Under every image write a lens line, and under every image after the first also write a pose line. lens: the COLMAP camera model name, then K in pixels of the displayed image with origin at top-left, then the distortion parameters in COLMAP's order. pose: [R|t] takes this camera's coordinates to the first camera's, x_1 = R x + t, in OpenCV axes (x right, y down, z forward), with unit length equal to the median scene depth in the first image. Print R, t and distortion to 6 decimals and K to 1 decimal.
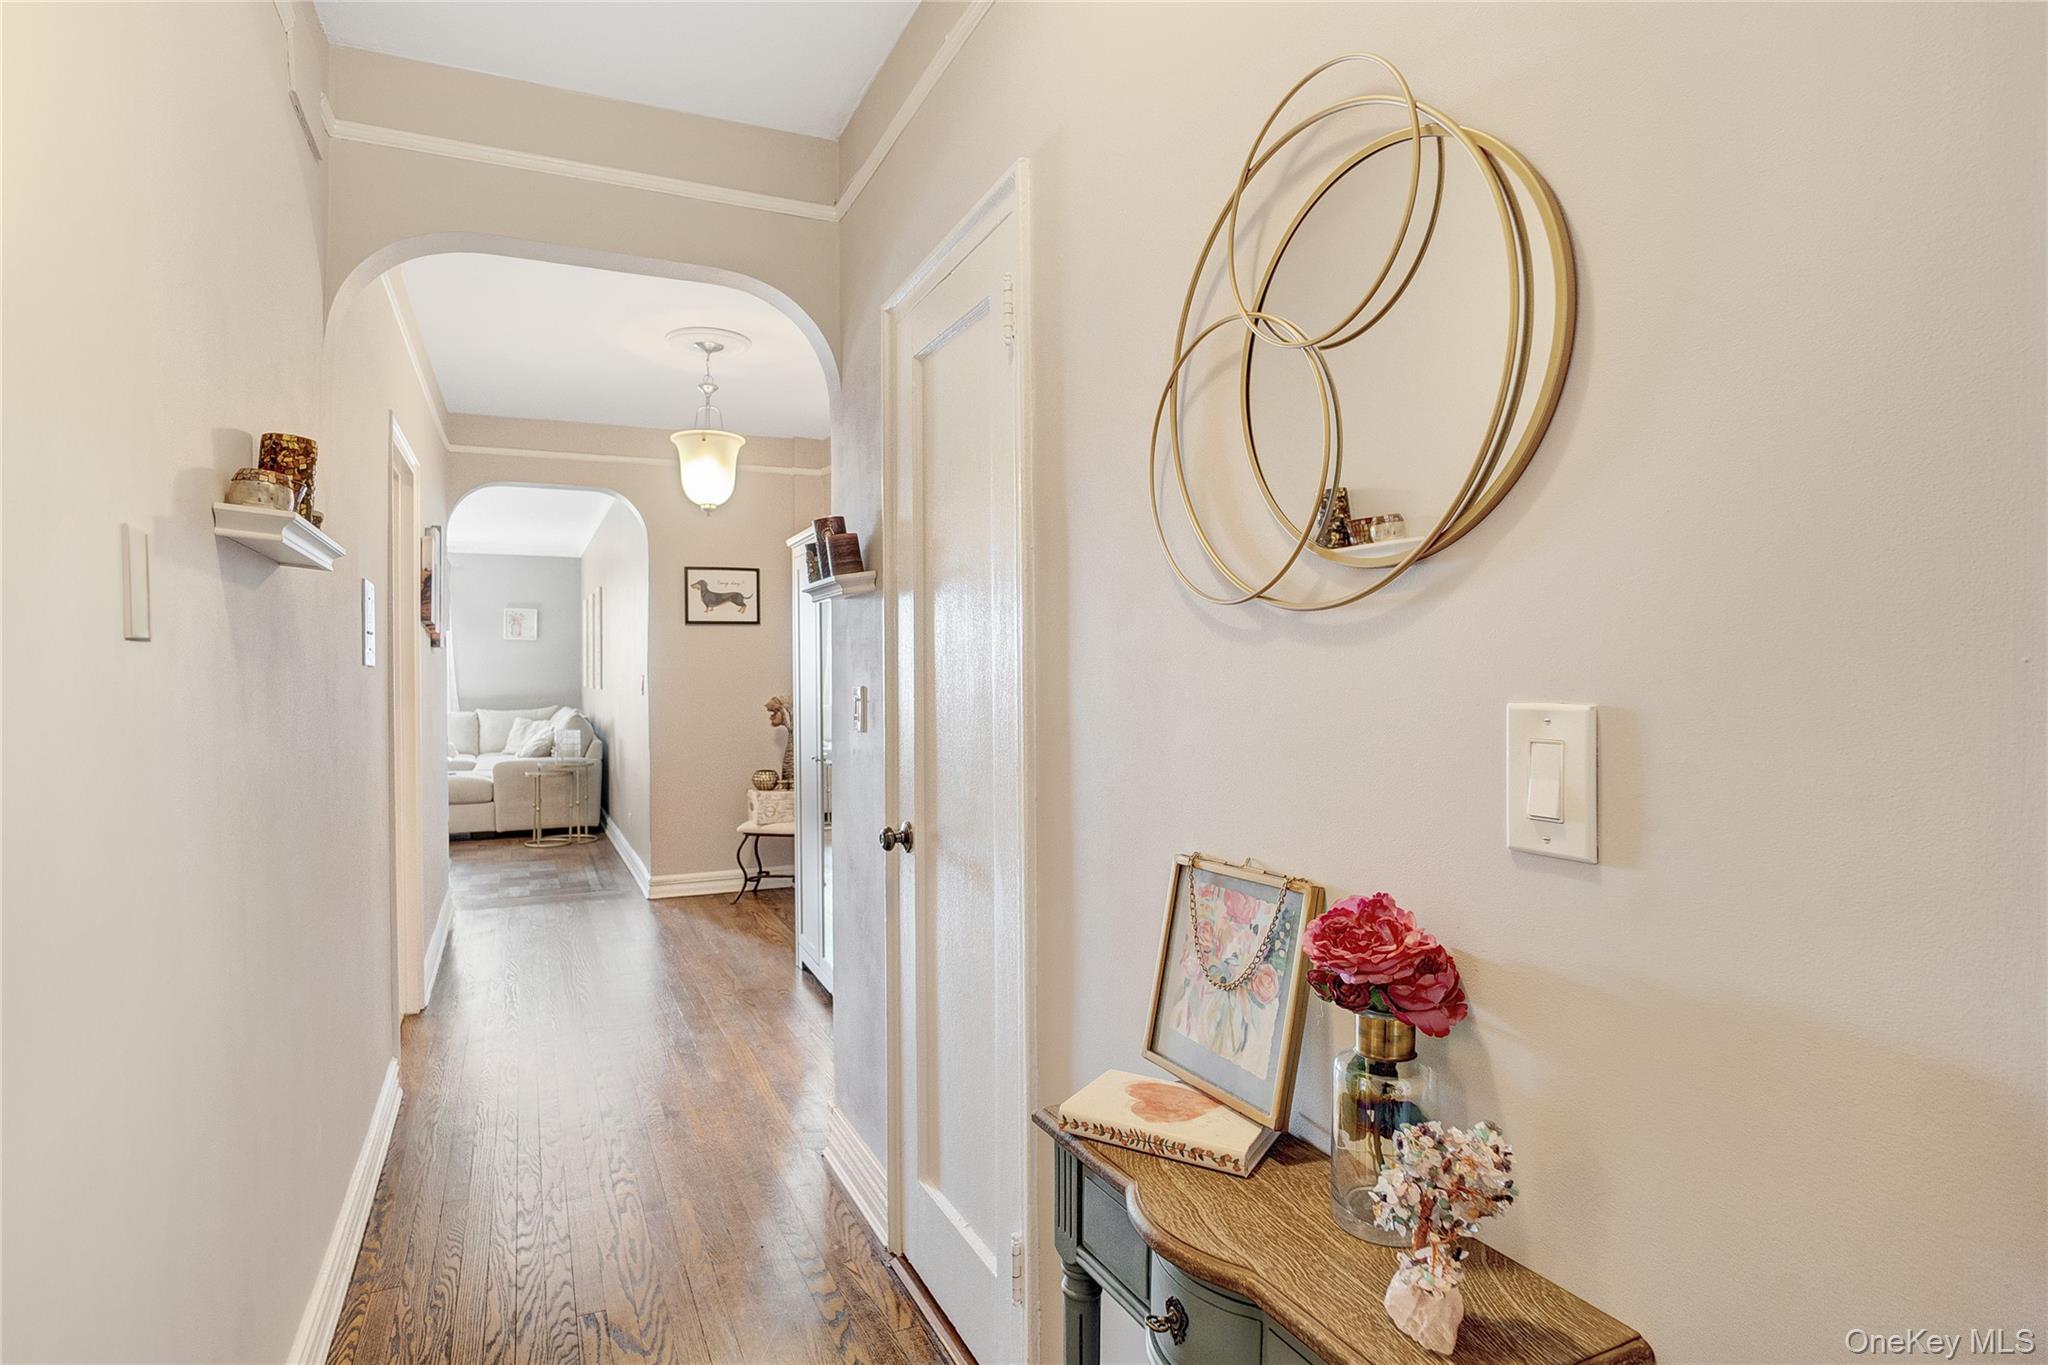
lens RADIAL K [[994.2, 0, 1012.7], [0, 994.2, 674.9], [0, 0, 1]] dist [-0.002305, 0.000265]
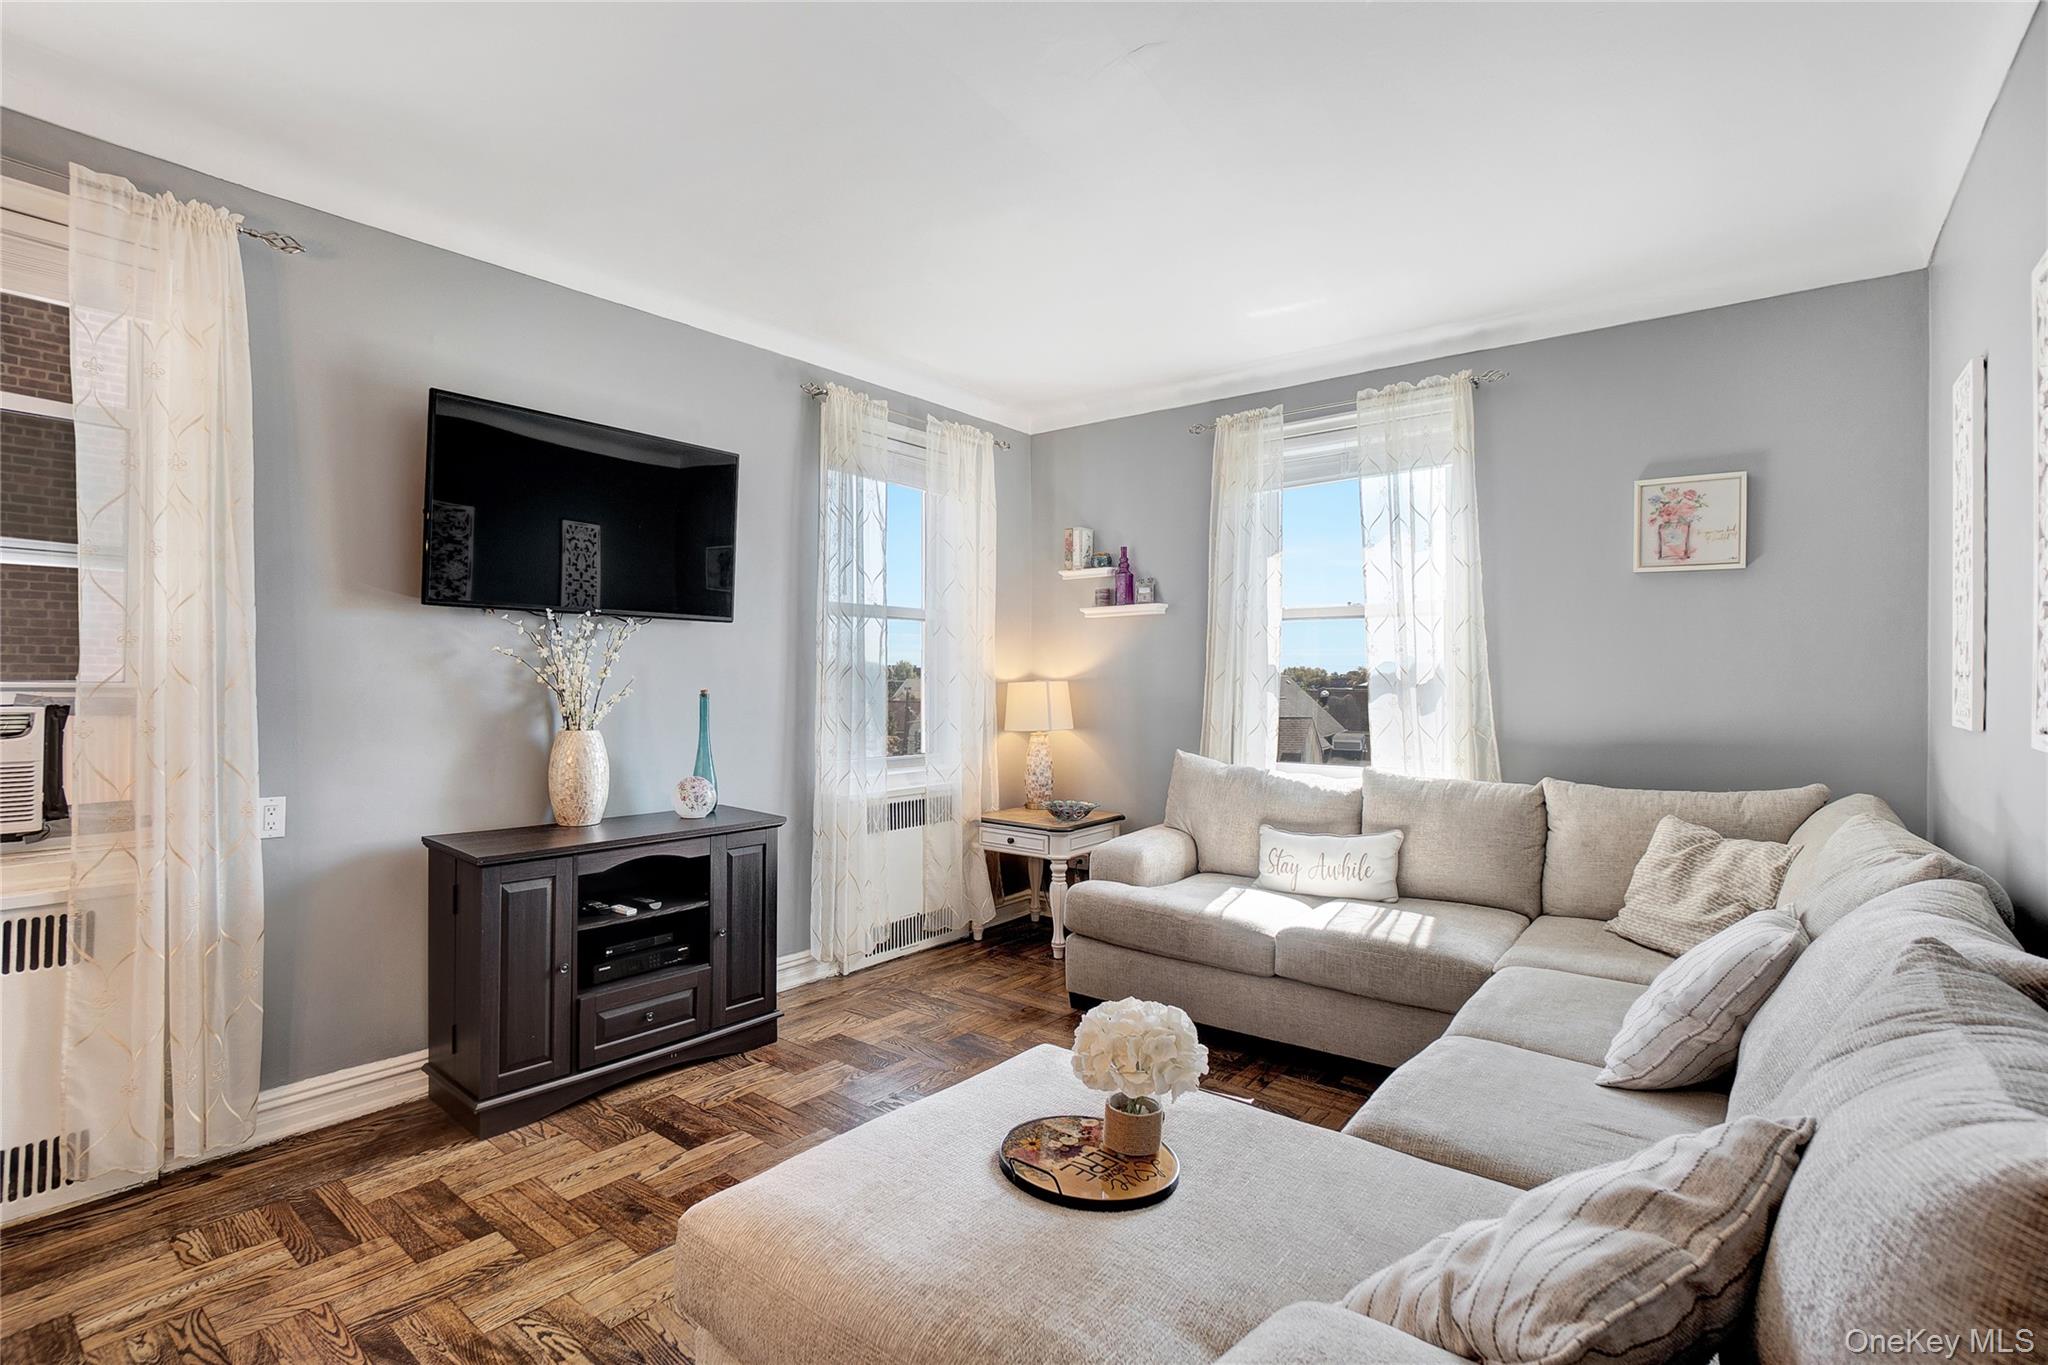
lens RADIAL K [[968.1, 0, 979.6], [0, 968.1, 674.1], [0, 0, 1]] dist [-0.057411, 0.024270]
pose [[0.395252, 0.003419, -0.918566, -0.314678], [-0.013002, 0.999914, -0.001873, 0.001722], [0.918481, 0.012684, 0.395262, 0.689260]]
